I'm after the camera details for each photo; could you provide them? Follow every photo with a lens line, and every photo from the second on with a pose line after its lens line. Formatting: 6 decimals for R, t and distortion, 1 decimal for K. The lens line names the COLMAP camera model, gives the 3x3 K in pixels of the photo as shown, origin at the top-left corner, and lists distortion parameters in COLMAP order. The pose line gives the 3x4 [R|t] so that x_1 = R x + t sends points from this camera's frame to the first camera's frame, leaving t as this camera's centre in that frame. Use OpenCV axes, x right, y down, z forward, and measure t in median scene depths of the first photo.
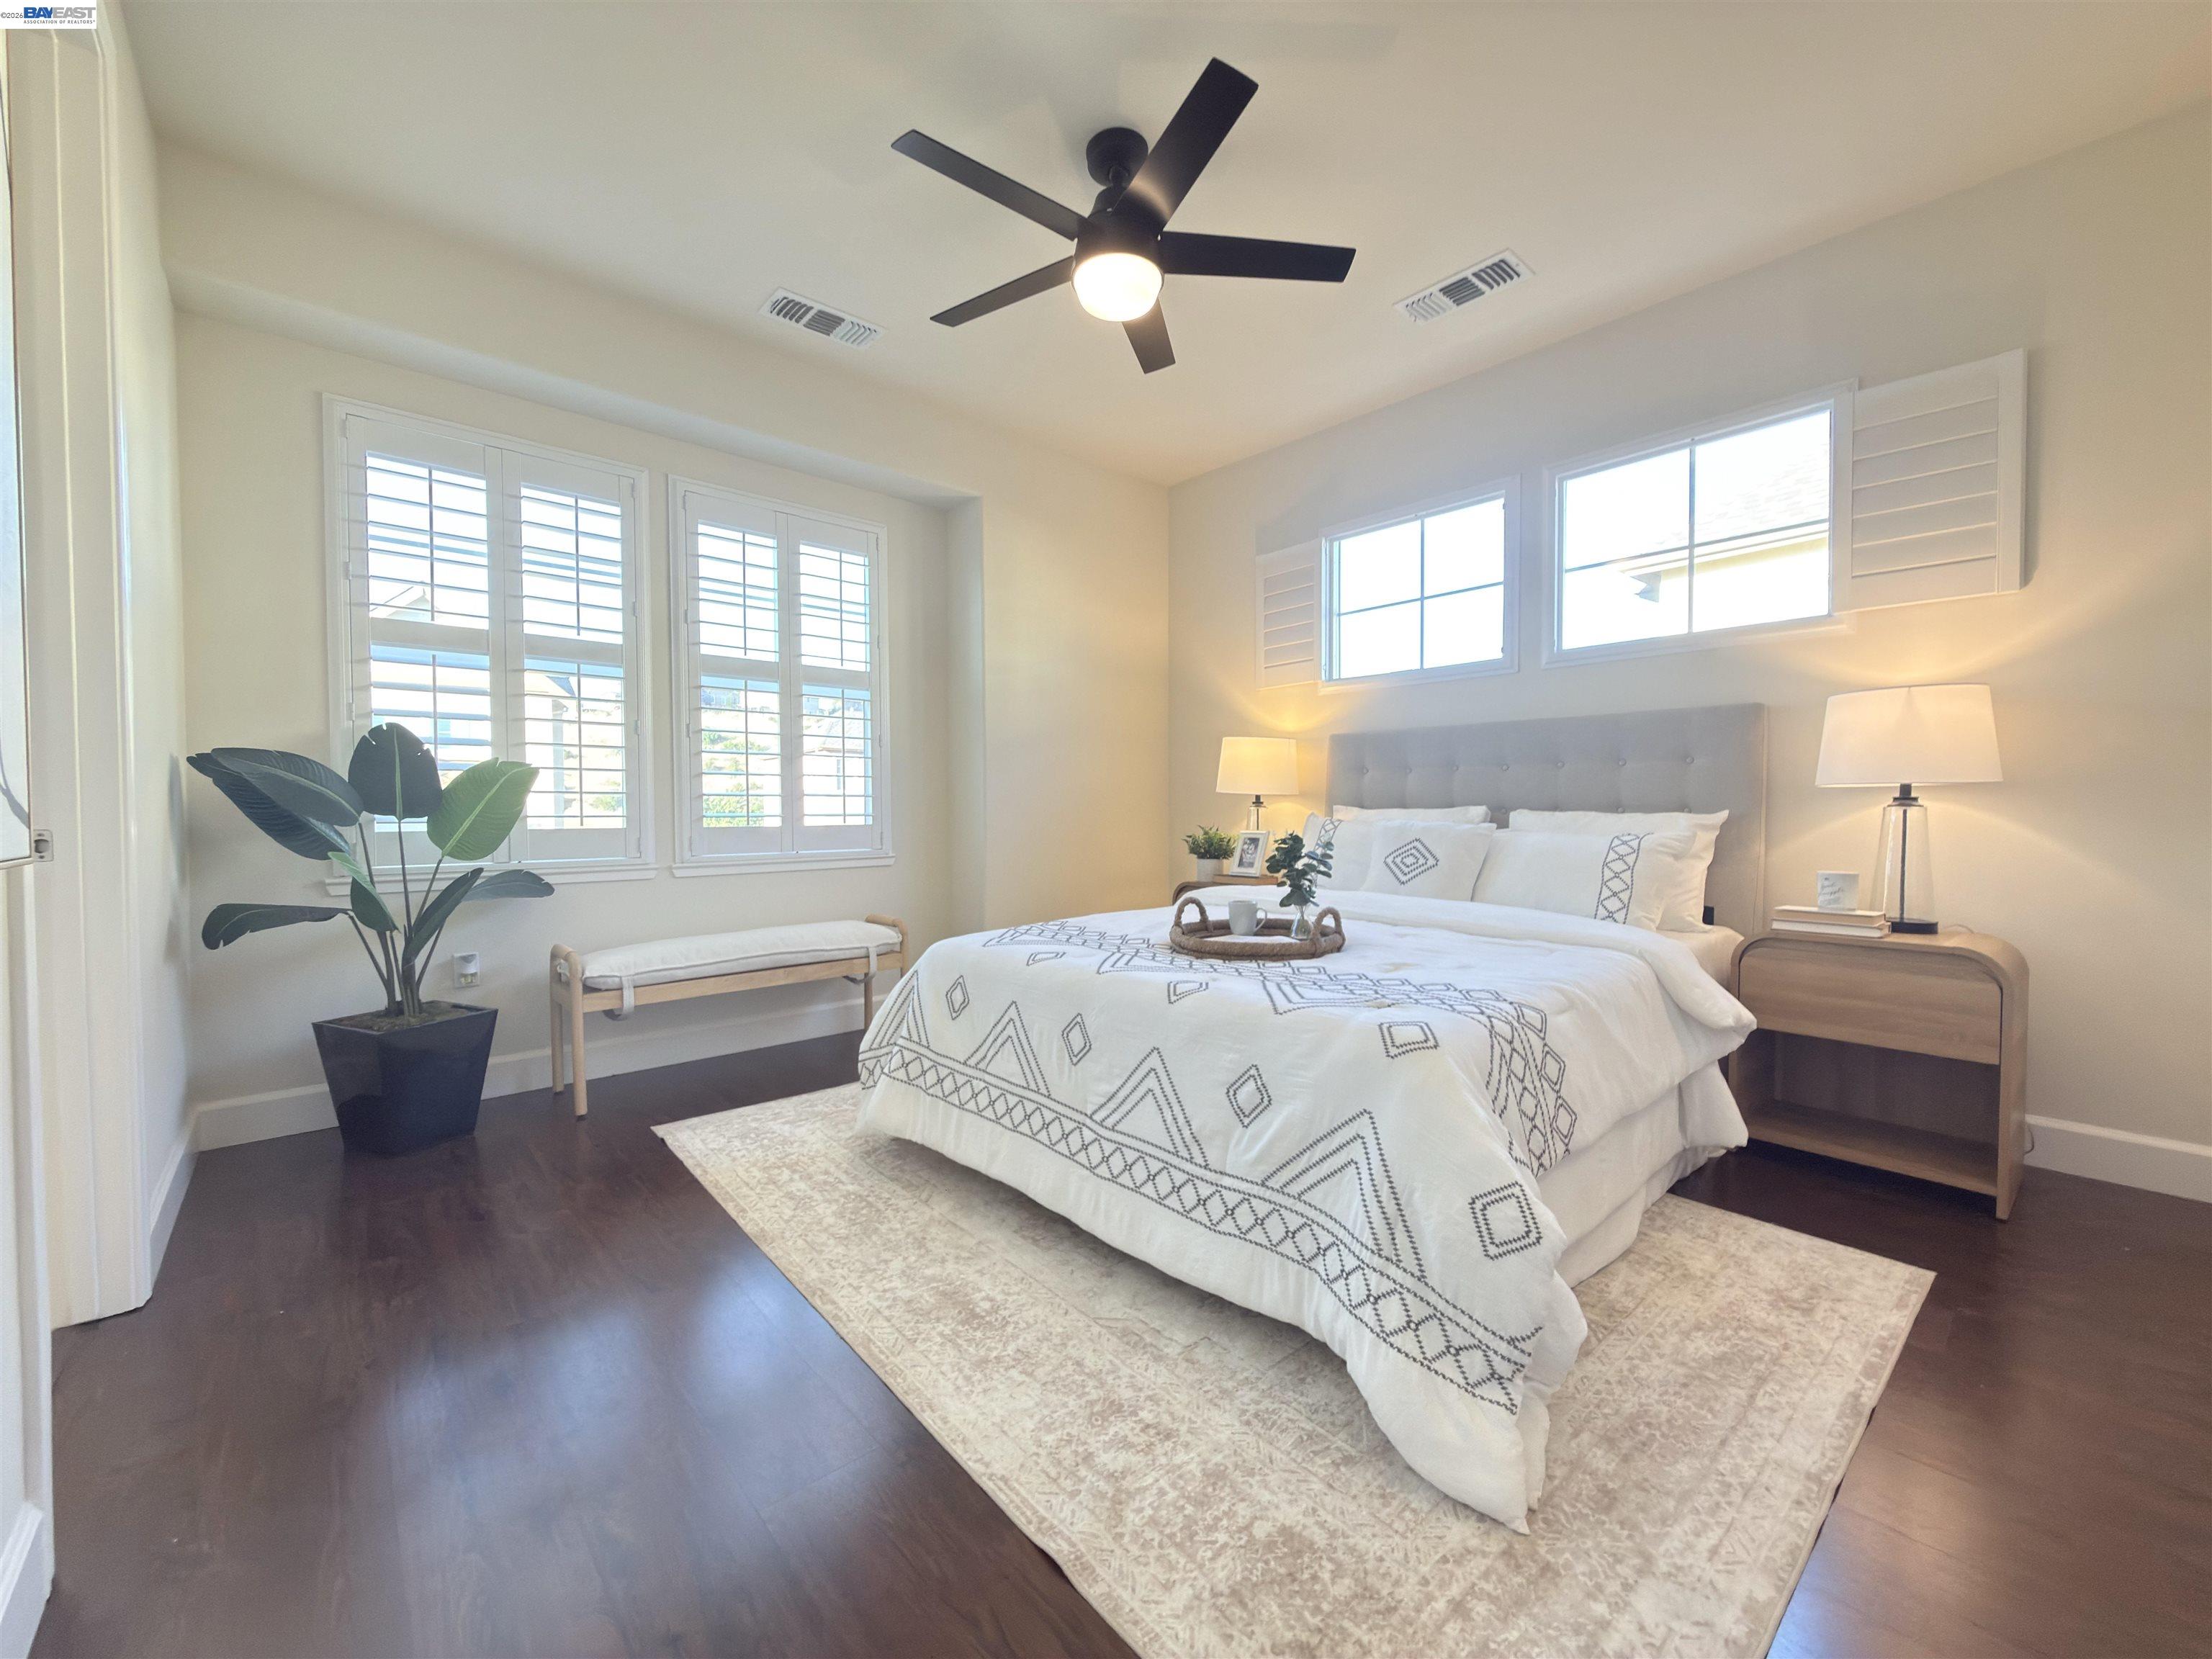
lens RADIAL K [[878.3, 0, 1110.0], [0, 878.3, 830.6], [0, 0, 1]] dist [0.001127, -0.002456]
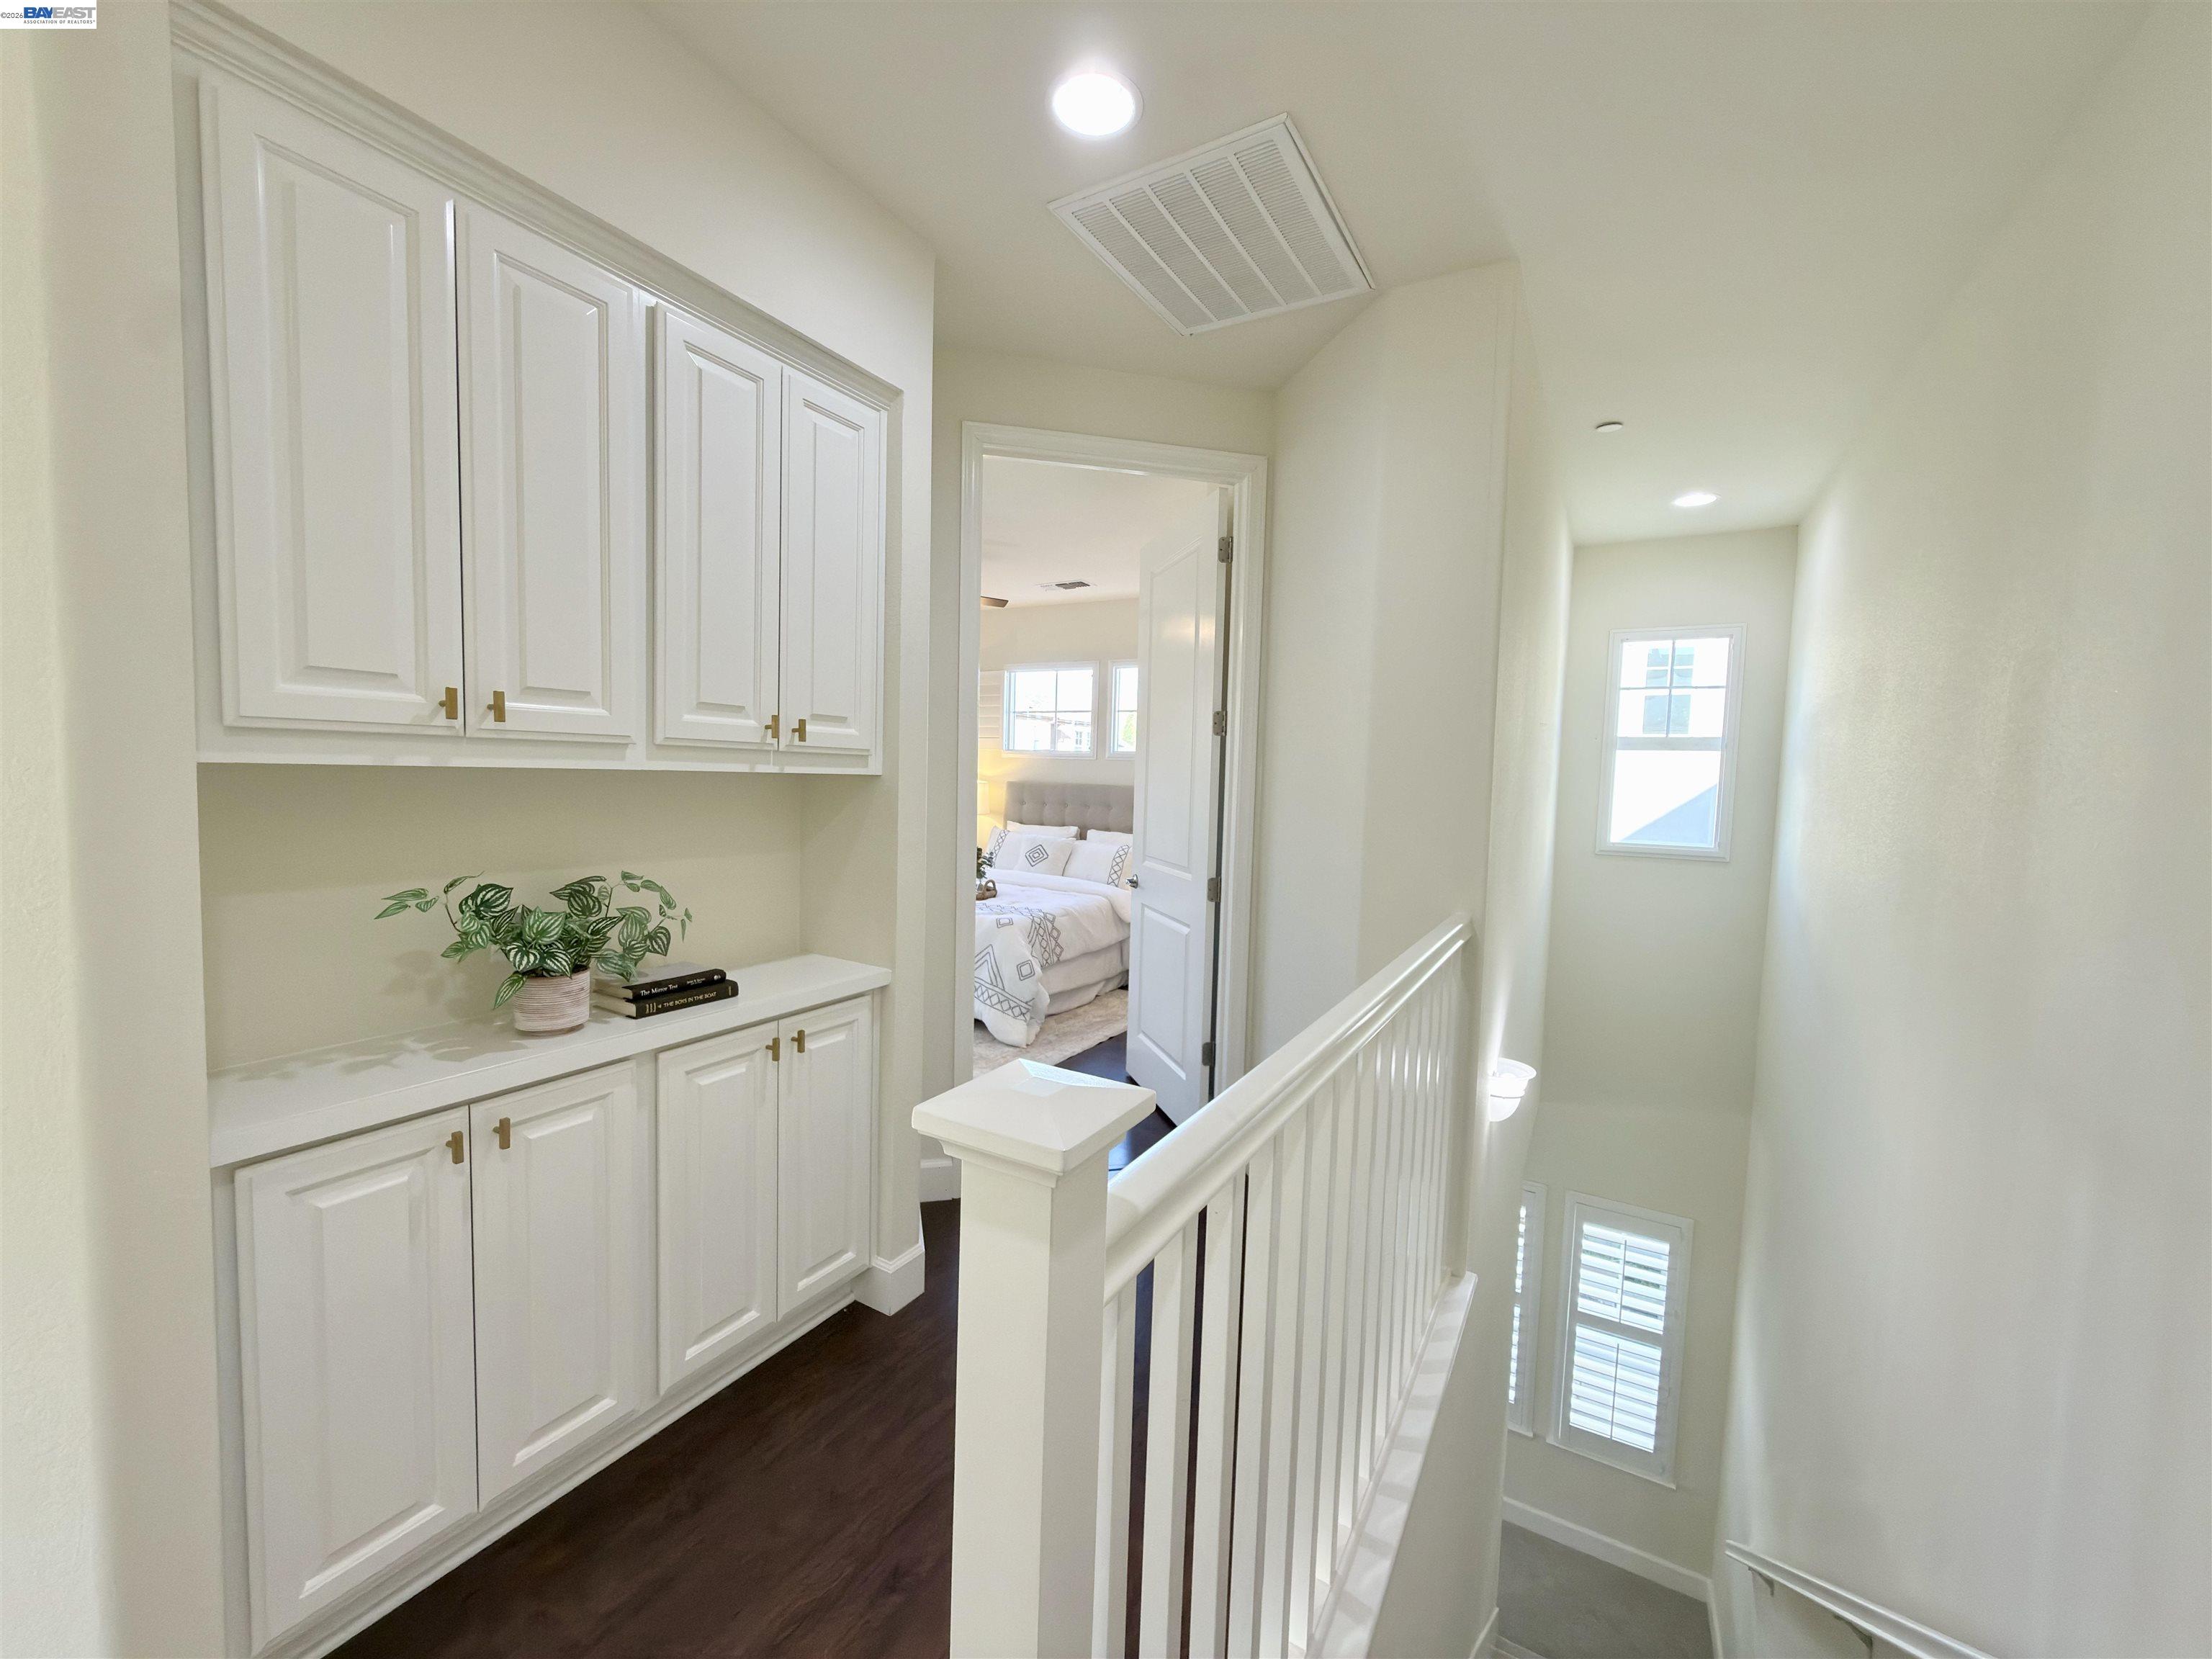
lens RADIAL K [[878.3, 0, 1110.0], [0, 878.3, 830.6], [0, 0, 1]] dist [0.001127, -0.002456]
pose [[0.950762, 0.011176, 0.309721, -0.186535], [-0.025281, 0.998816, 0.041565, -0.154051], [-0.308890, -0.047349, 0.949918, -1.378715]]
